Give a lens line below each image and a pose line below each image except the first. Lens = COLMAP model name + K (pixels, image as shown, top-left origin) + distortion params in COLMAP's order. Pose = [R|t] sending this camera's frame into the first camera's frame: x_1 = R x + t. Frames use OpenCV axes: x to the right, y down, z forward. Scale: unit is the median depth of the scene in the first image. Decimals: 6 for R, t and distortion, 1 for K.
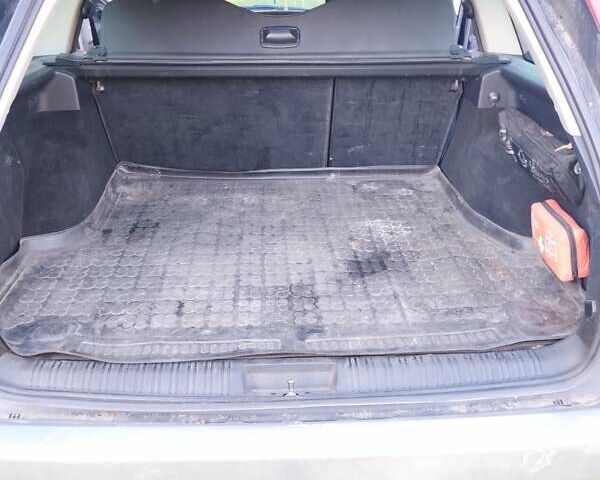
lens RADIAL K [[646.6, 0, 300.0], [0, 646.6, 240.0], [0, 0, 1]] dist [0.014308, 0.035736]
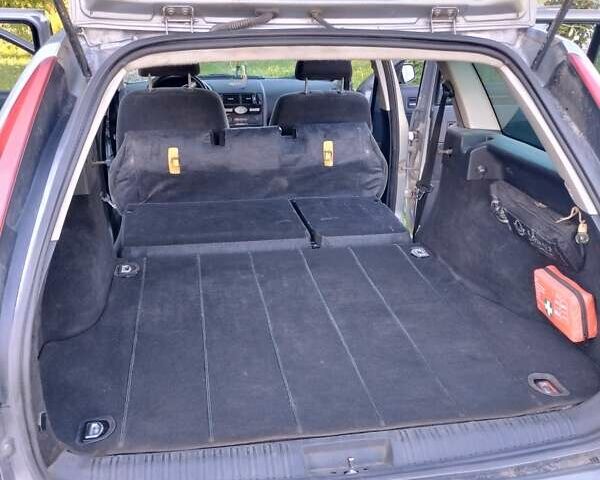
lens RADIAL K [[646.6, 0, 300.0], [0, 646.6, 240.0], [0, 0, 1]] dist [0.014308, 0.035736]
pose [[0.992648, -0.040540, 0.114049, -0.168519], [0.049436, 0.995860, -0.076286, -0.046937], [-0.110484, 0.081363, 0.990542, -0.037187]]
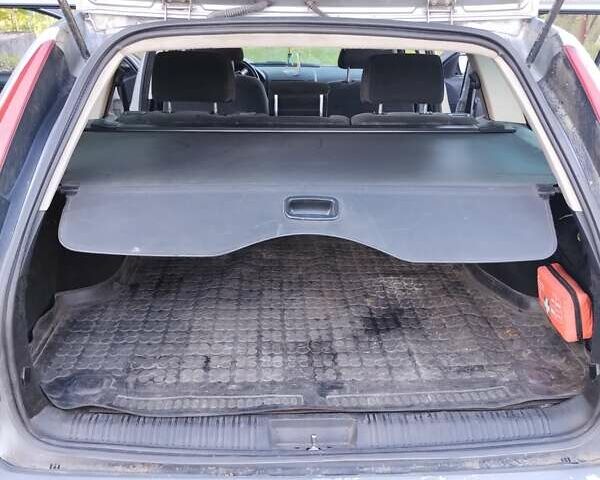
lens RADIAL K [[646.6, 0, 300.0], [0, 646.6, 240.0], [0, 0, 1]] dist [0.014308, 0.035736]
pose [[0.999931, 0.009940, -0.006252, -0.028665], [-0.010313, 0.997983, -0.062635, -0.031965], [0.005616, 0.062695, 0.998017, -0.072614]]
